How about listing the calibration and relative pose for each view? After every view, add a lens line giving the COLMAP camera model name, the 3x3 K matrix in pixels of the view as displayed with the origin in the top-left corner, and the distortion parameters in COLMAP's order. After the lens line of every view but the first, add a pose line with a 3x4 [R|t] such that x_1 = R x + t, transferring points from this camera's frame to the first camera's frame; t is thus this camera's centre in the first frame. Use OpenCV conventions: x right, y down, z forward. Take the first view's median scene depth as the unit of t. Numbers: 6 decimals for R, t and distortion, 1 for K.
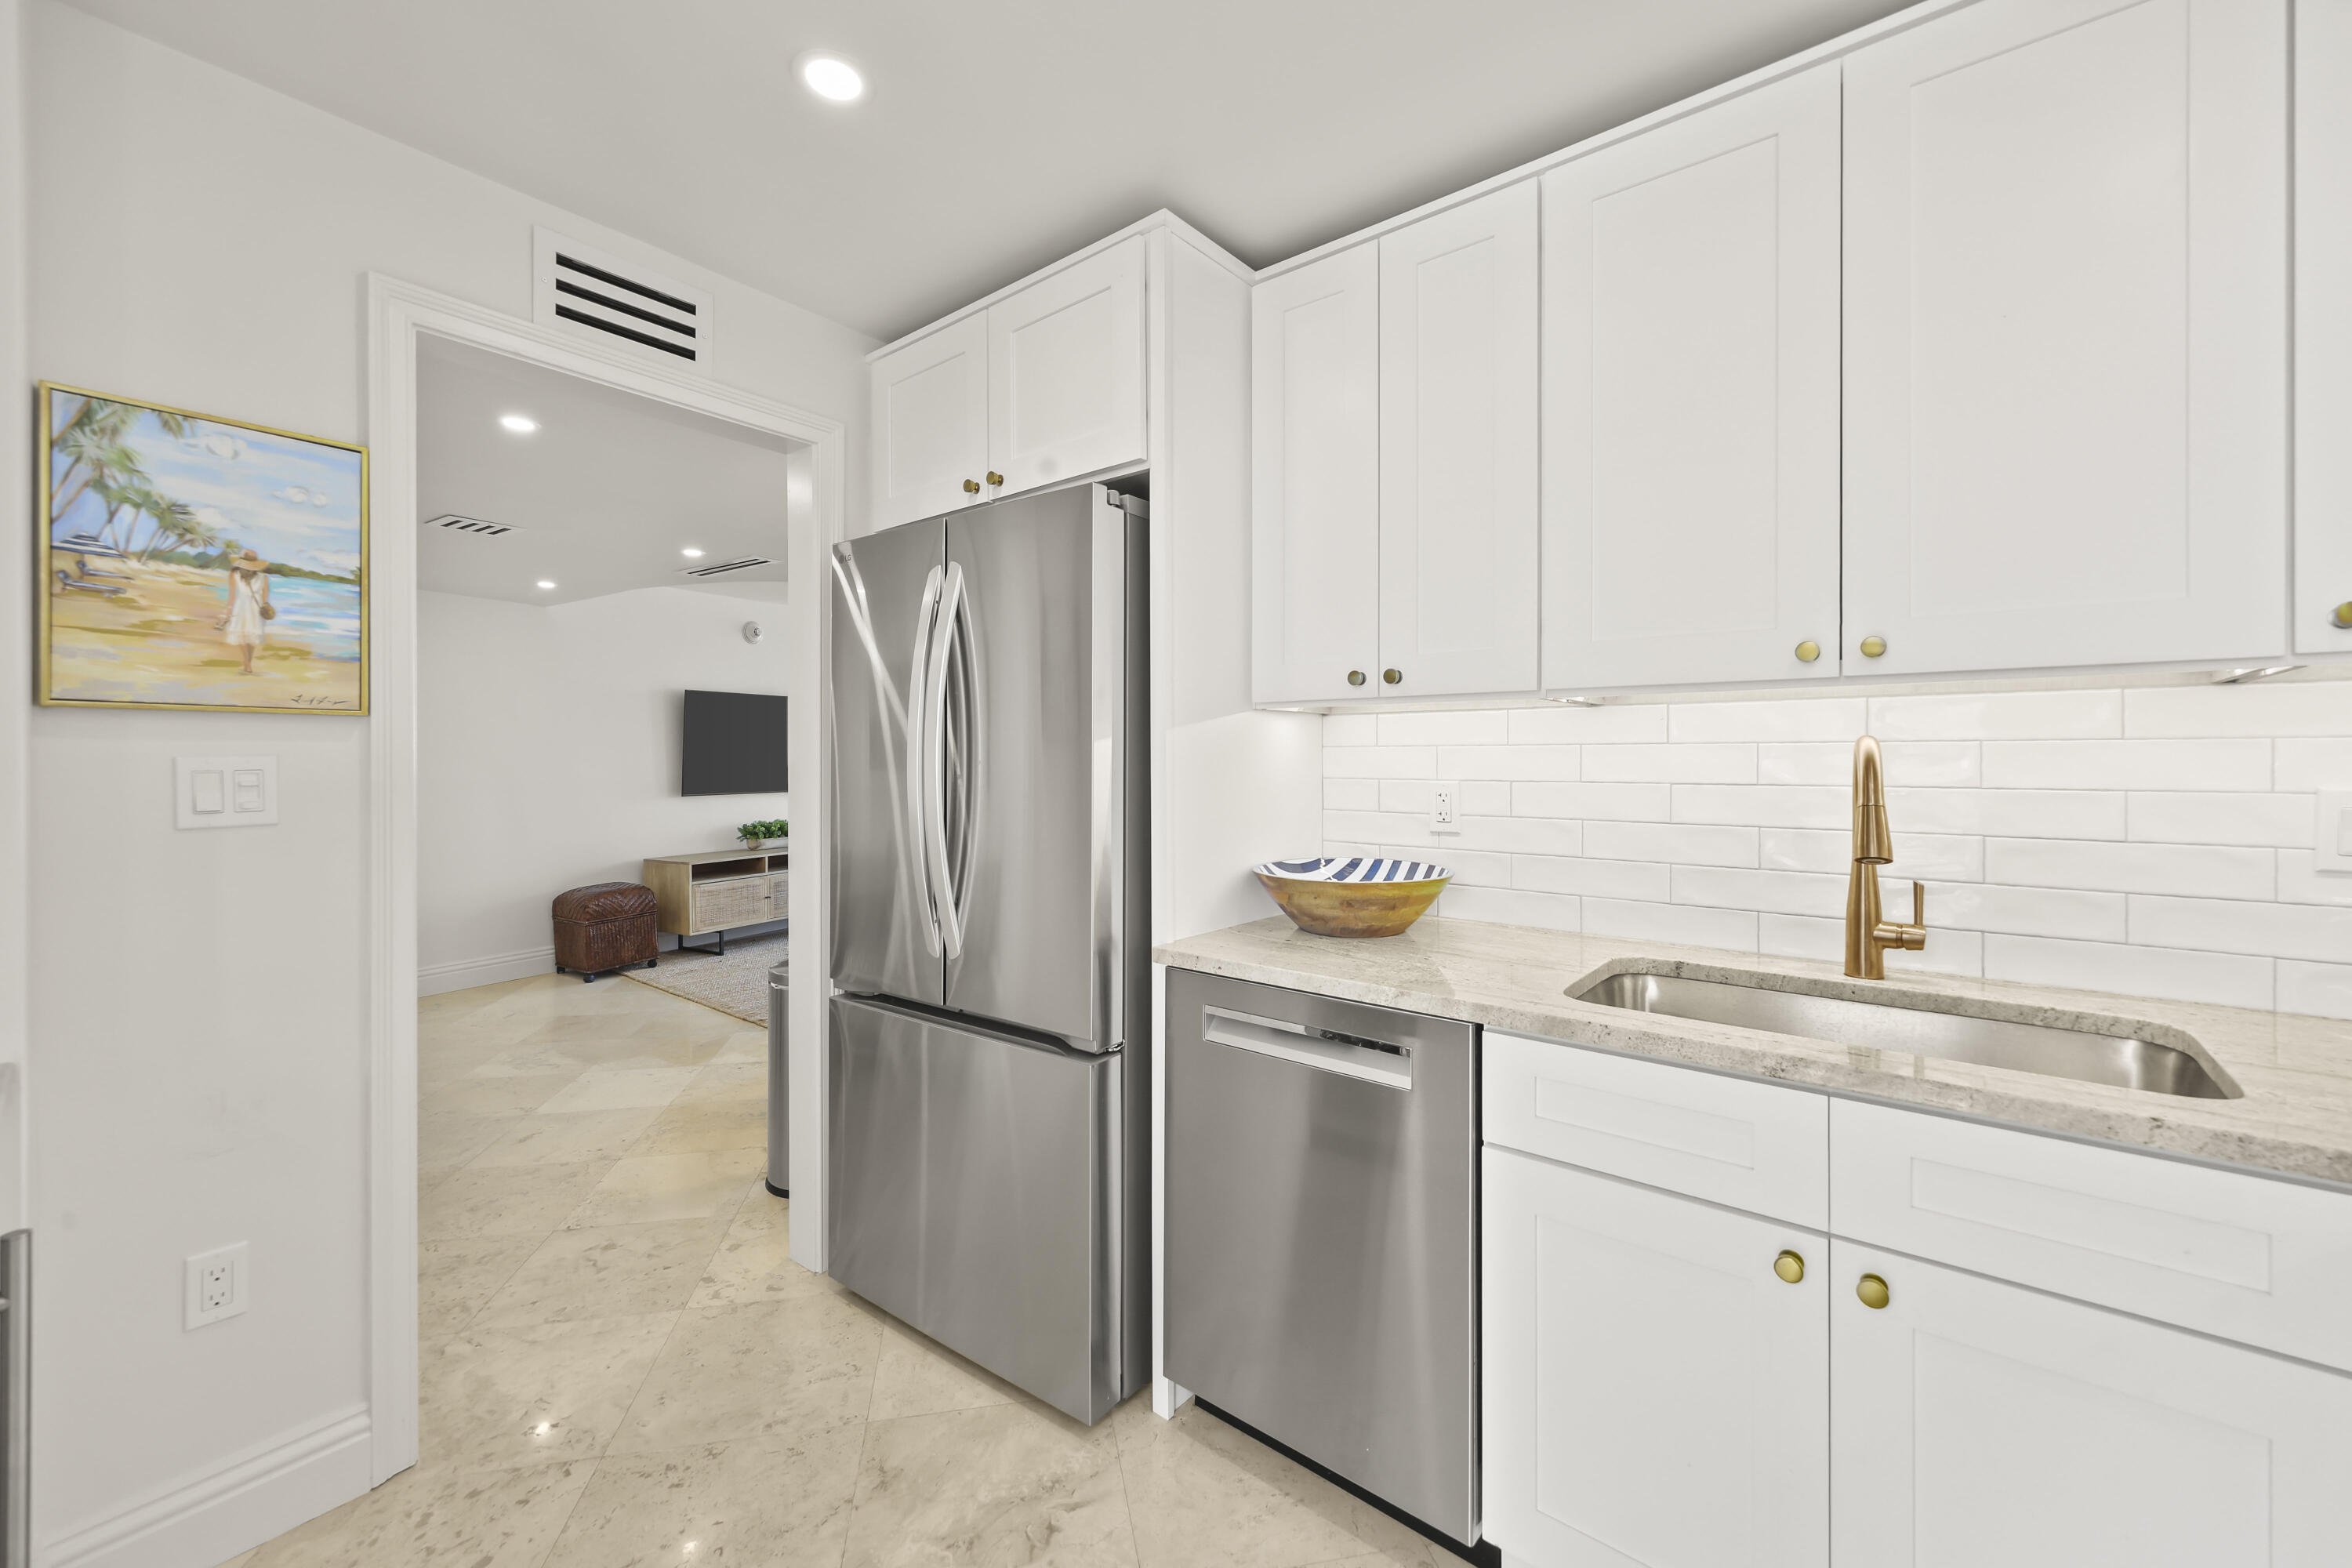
lens RADIAL K [[917.4, 0, 1170.8], [0, 917.4, 762.9], [0, 0, 1]] dist [-0.004982, 0.003012]
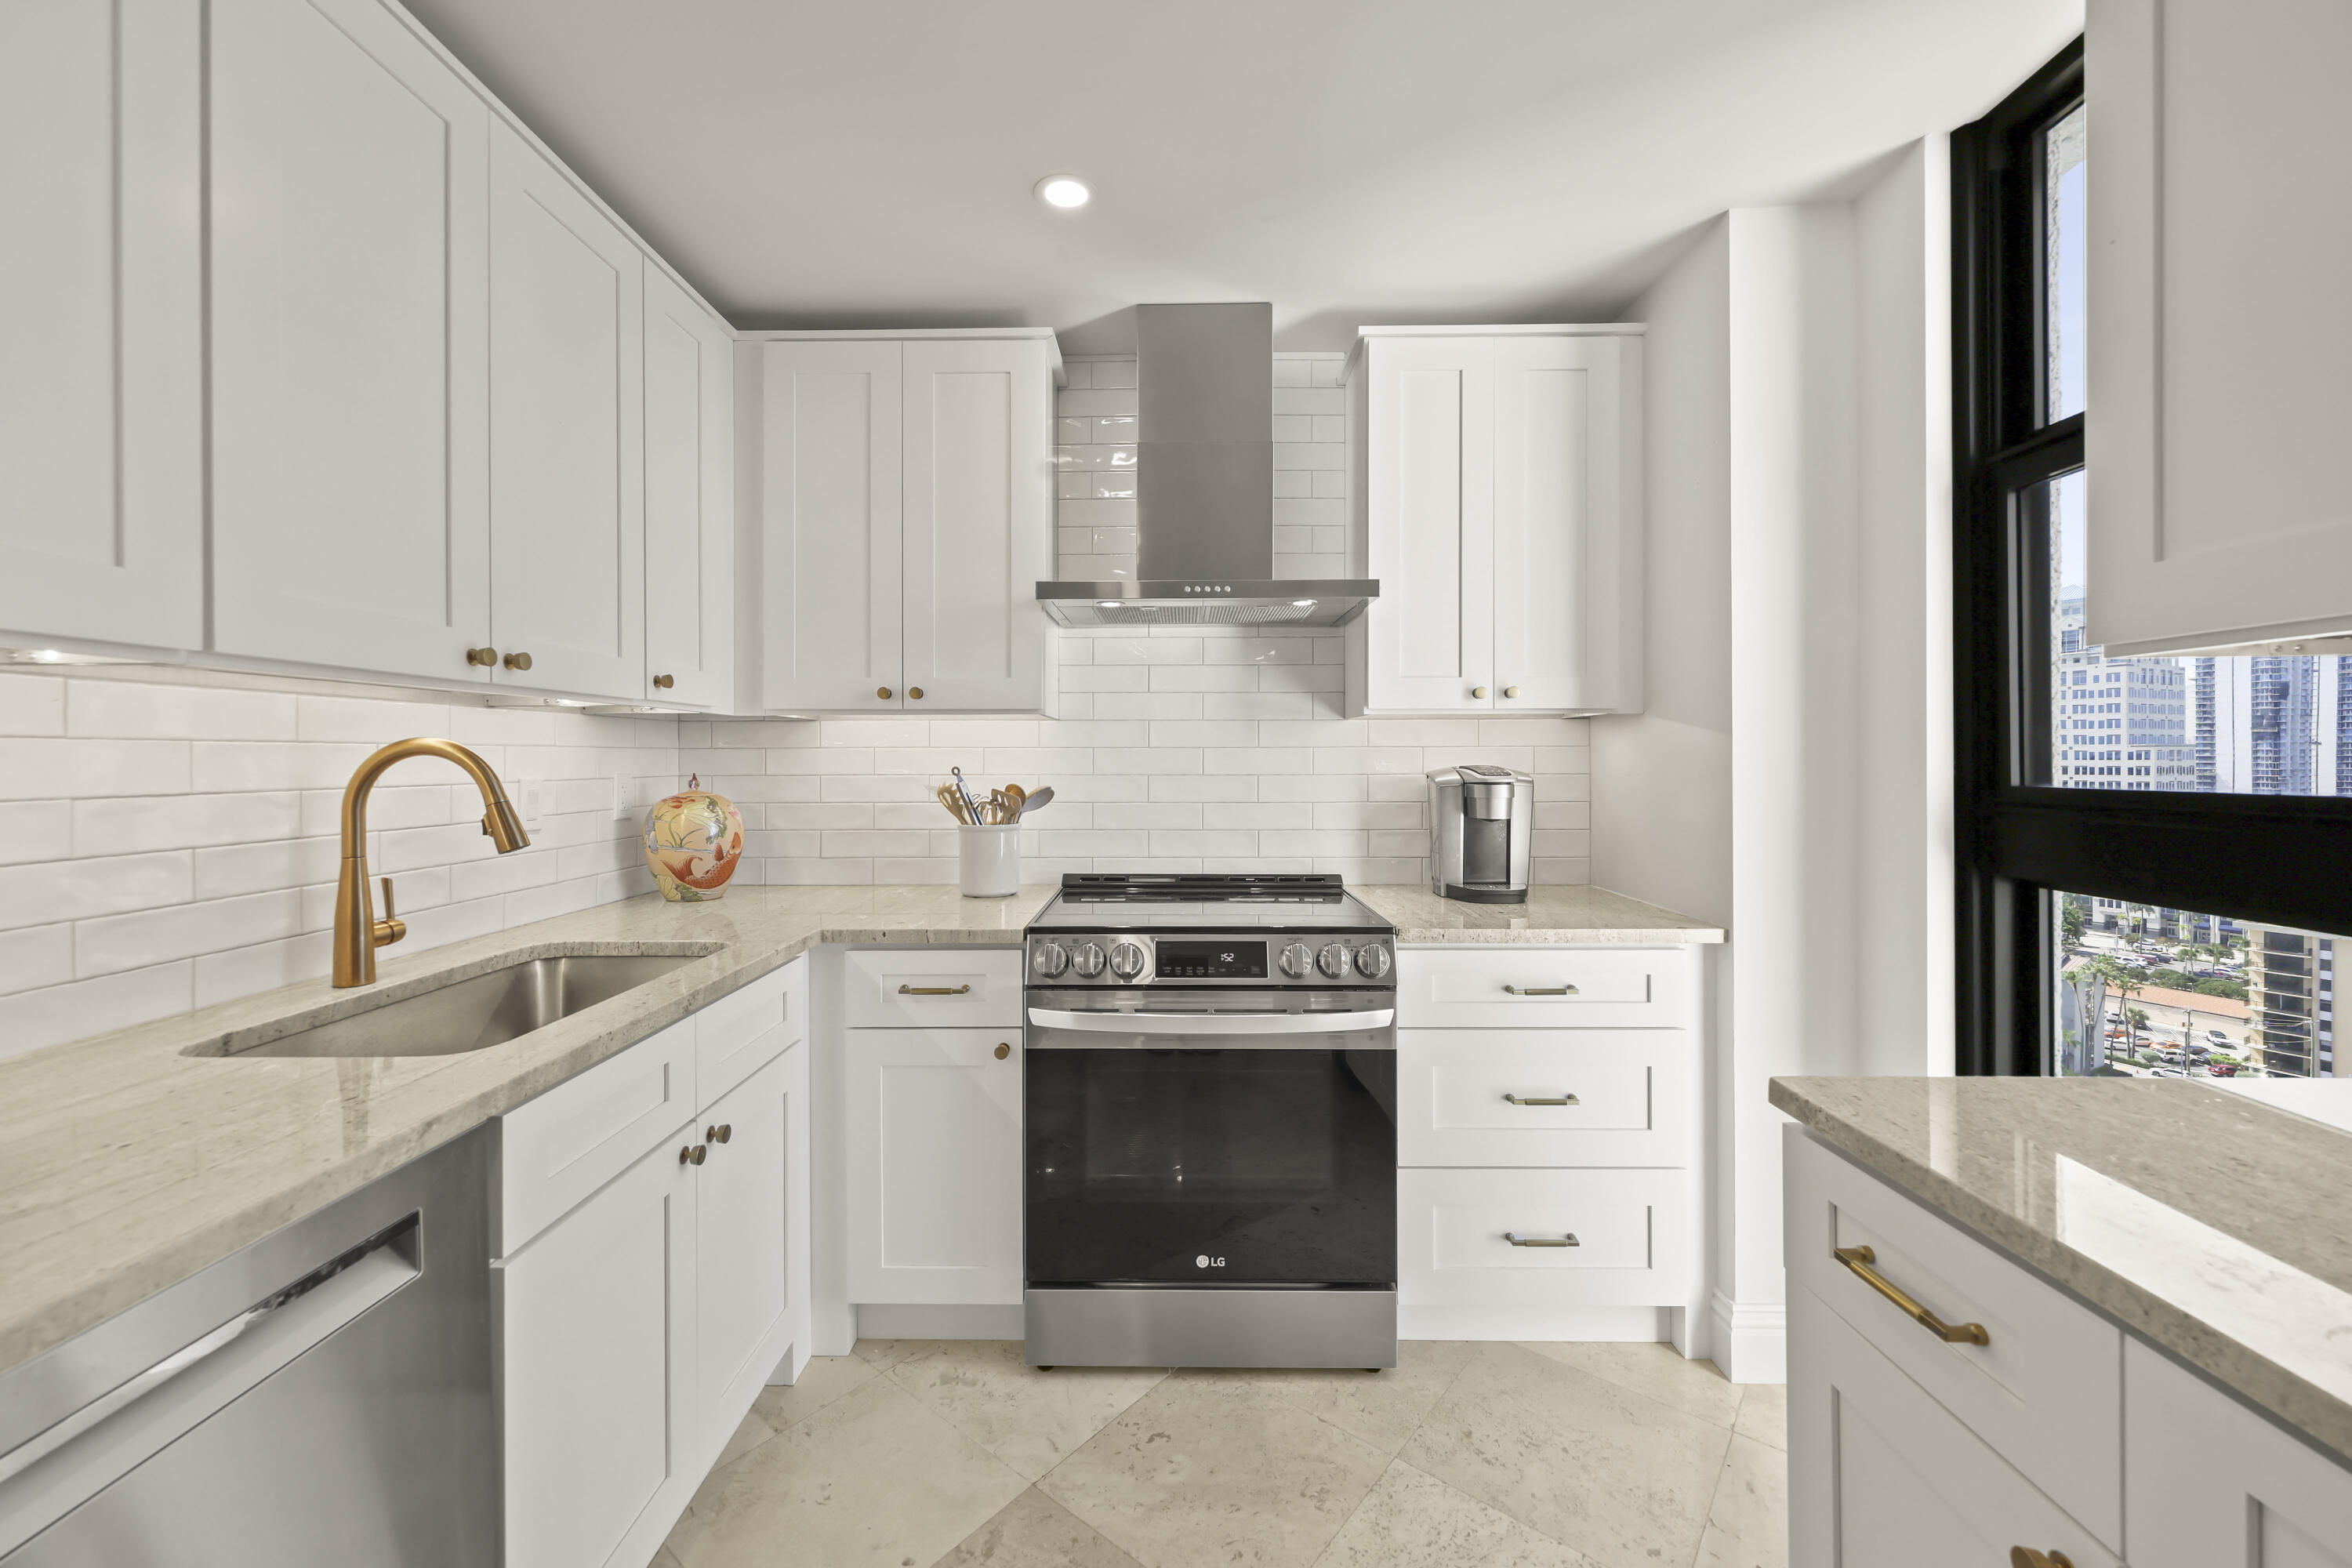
lens RADIAL K [[917.4, 0, 1170.6], [0, 917.4, 755.8], [0, 0, 1]] dist [-0.004982, 0.003012]
pose [[-0.636104, 0.002990, 0.771598, -0.531073], [0.006539, 0.999977, 0.001516, -0.004605], [-0.771576, 0.006010, -0.636109, 0.931253]]
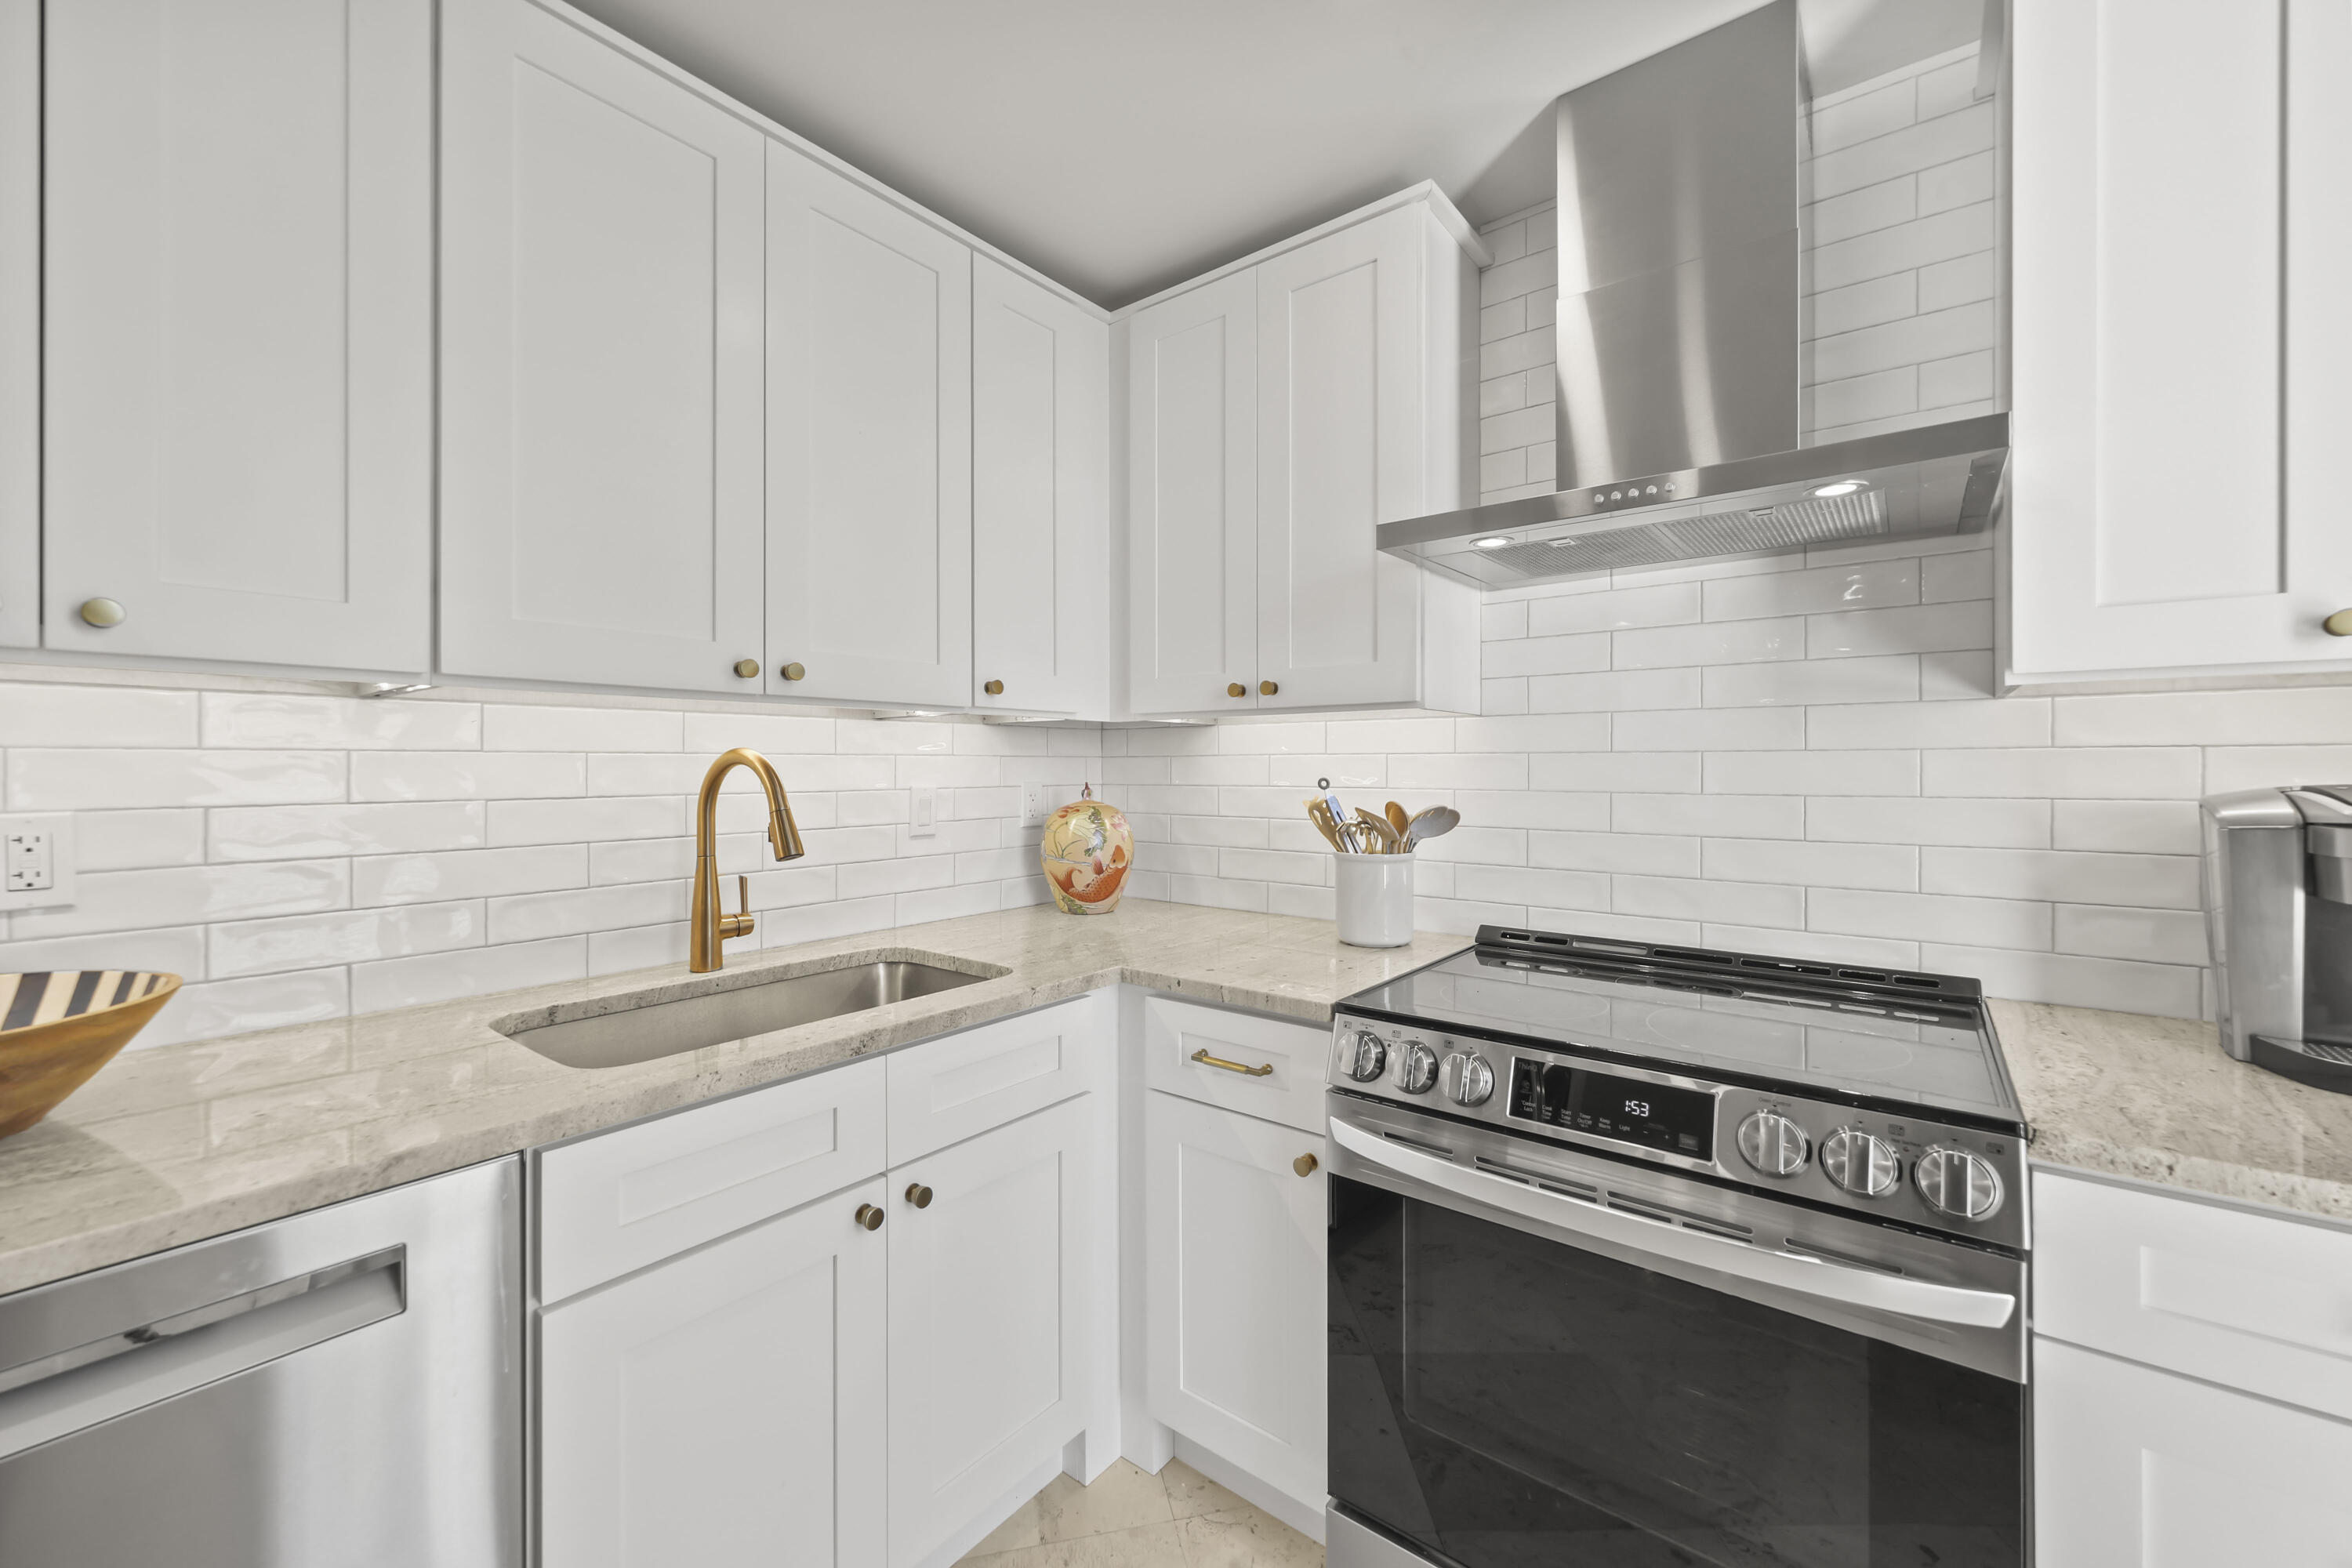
lens RADIAL K [[917.4, 0, 1183.7], [0, 917.4, 761.4], [0, 0, 1]] dist [-0.004982, 0.003012]
pose [[-0.029824, 0.005381, 0.999541, -0.338072], [0.007067, 0.999962, -0.005172, -0.003628], [-0.999530, 0.006910, -0.029861, 0.458669]]
